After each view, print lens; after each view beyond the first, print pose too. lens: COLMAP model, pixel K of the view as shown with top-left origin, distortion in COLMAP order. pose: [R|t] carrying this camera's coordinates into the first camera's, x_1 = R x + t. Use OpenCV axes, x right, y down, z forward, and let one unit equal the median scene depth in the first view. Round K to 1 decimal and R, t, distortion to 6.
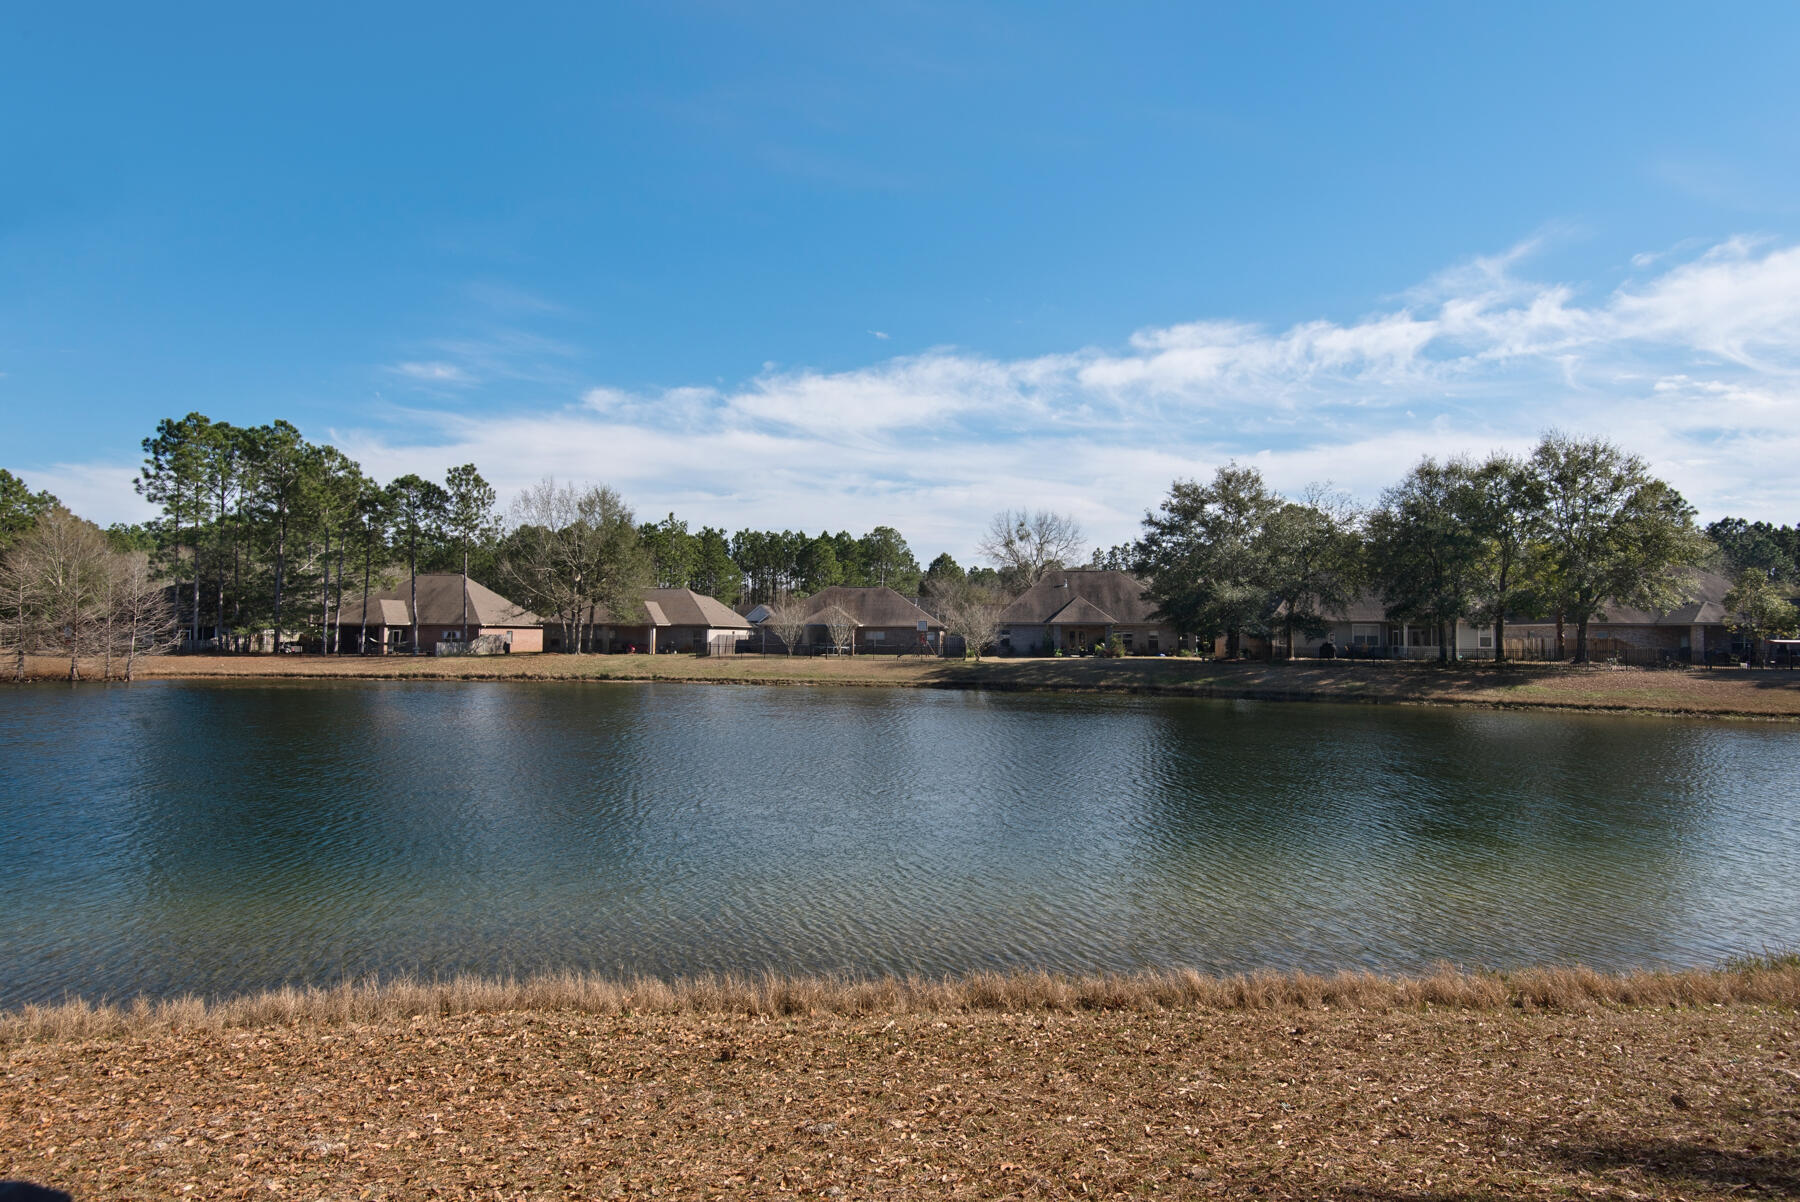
lens RADIAL K [[948.4, 0, 908.4], [0, 948.4, 596.9], [0, 0, 1]] dist [0.014004, -0.009782]
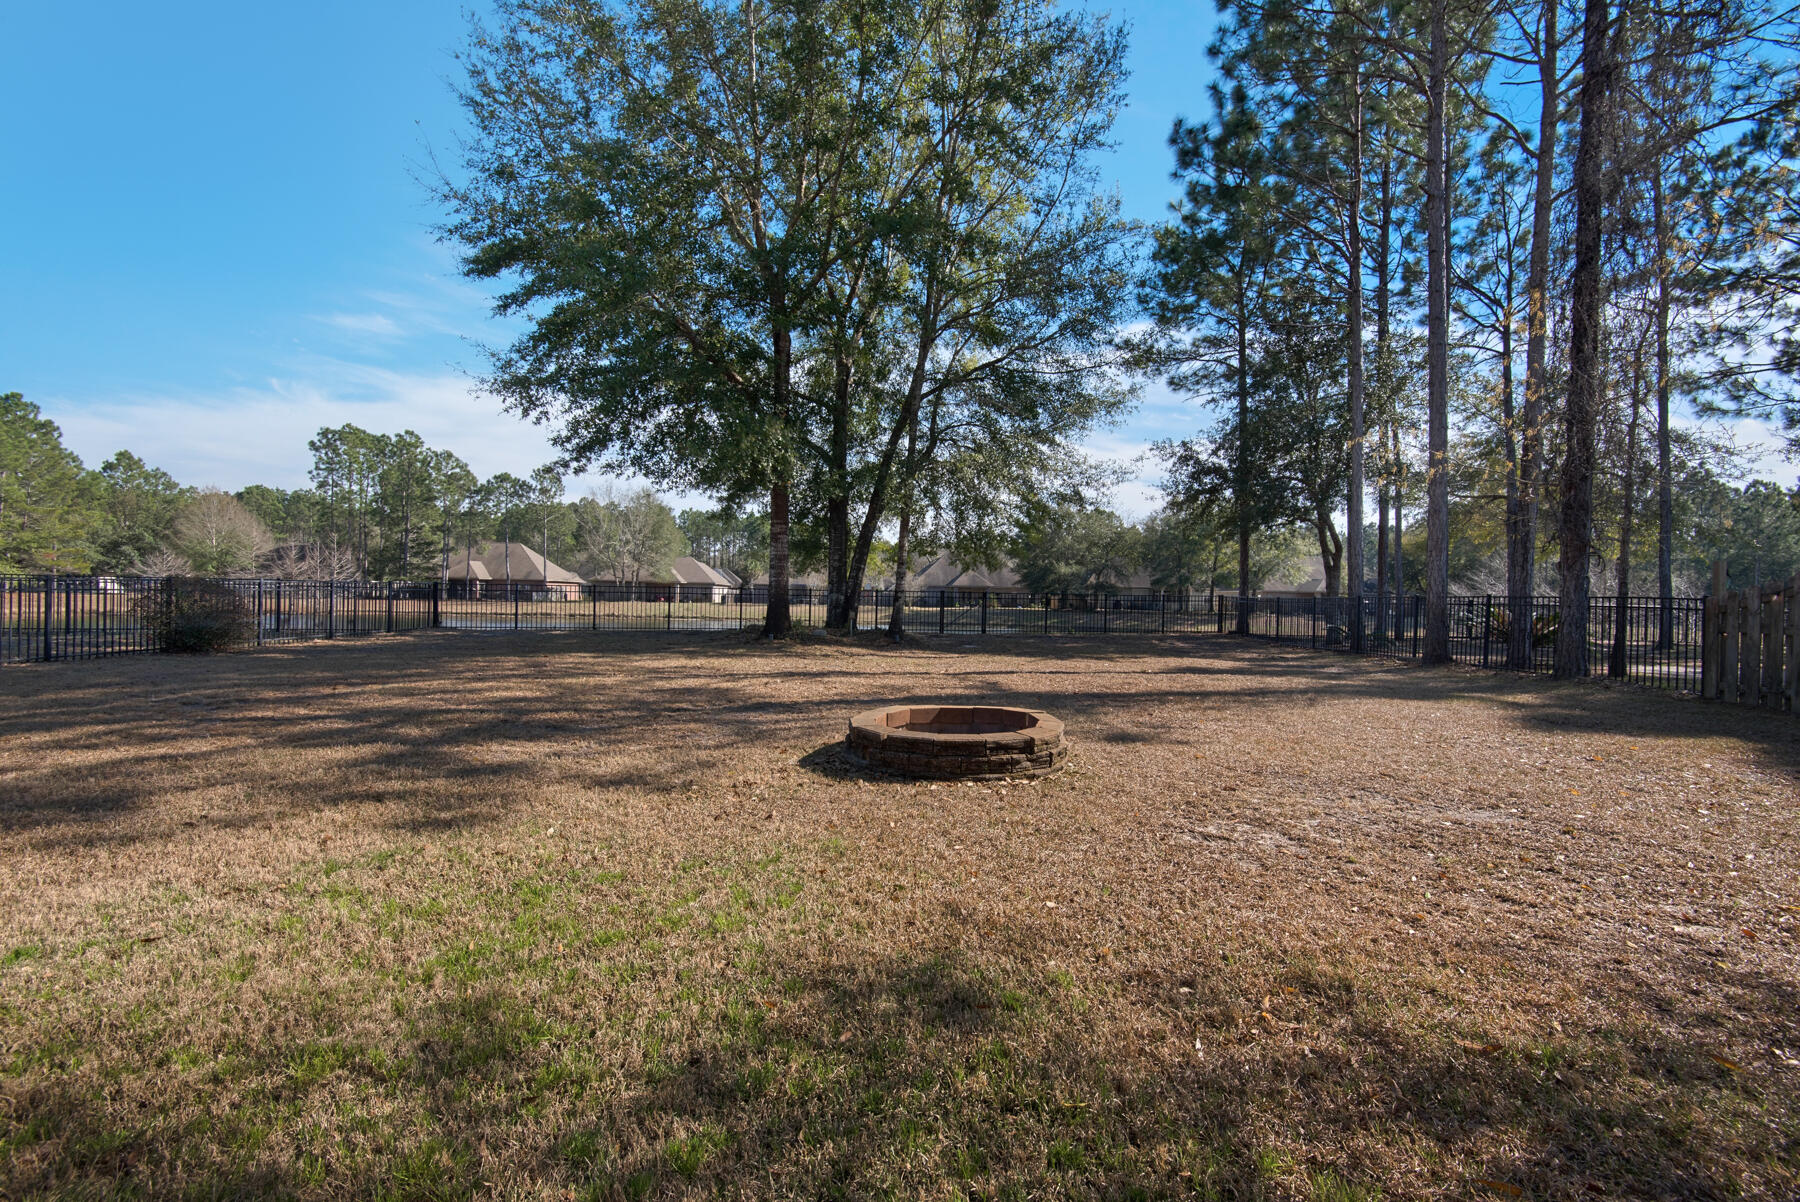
lens RADIAL K [[821.8, 0, 905.4], [0, 821.8, 595.6], [0, 0, 1]] dist [0.005430, -0.005875]
pose [[0.985655, 0.013515, 0.168228, -0.223077], [-0.020604, 0.998968, 0.040468, -0.013486], [-0.167508, -0.043353, 0.984917, -0.471372]]
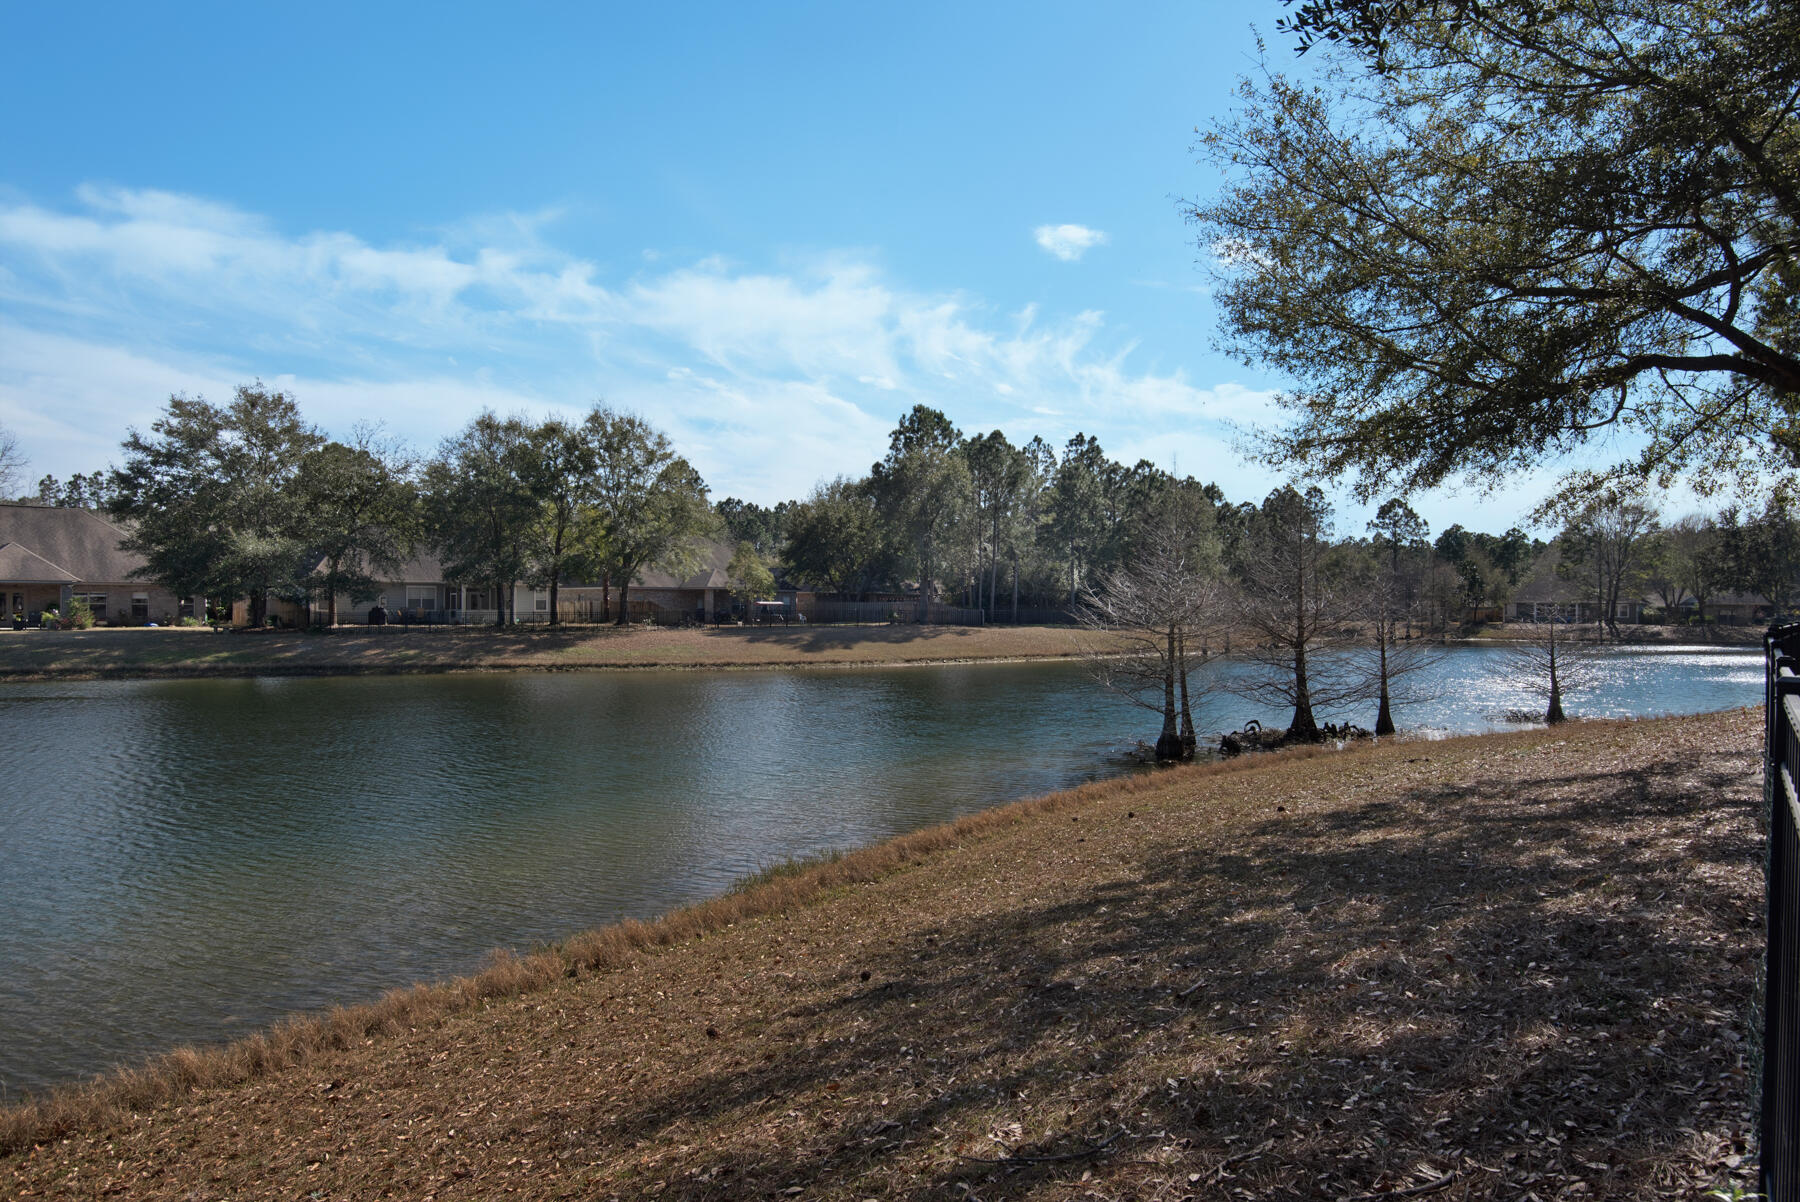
lens RADIAL K [[1052.1, 0, 908.5], [0, 1052.1, 608.4], [0, 0, 1]] dist [0.000511, -0.007692]
pose [[0.635307, -0.007177, 0.772226, 0.006885], [-0.030814, 0.998925, 0.034634, 0.001588], [-0.771644, -0.045799, 0.634403, 0.015982]]
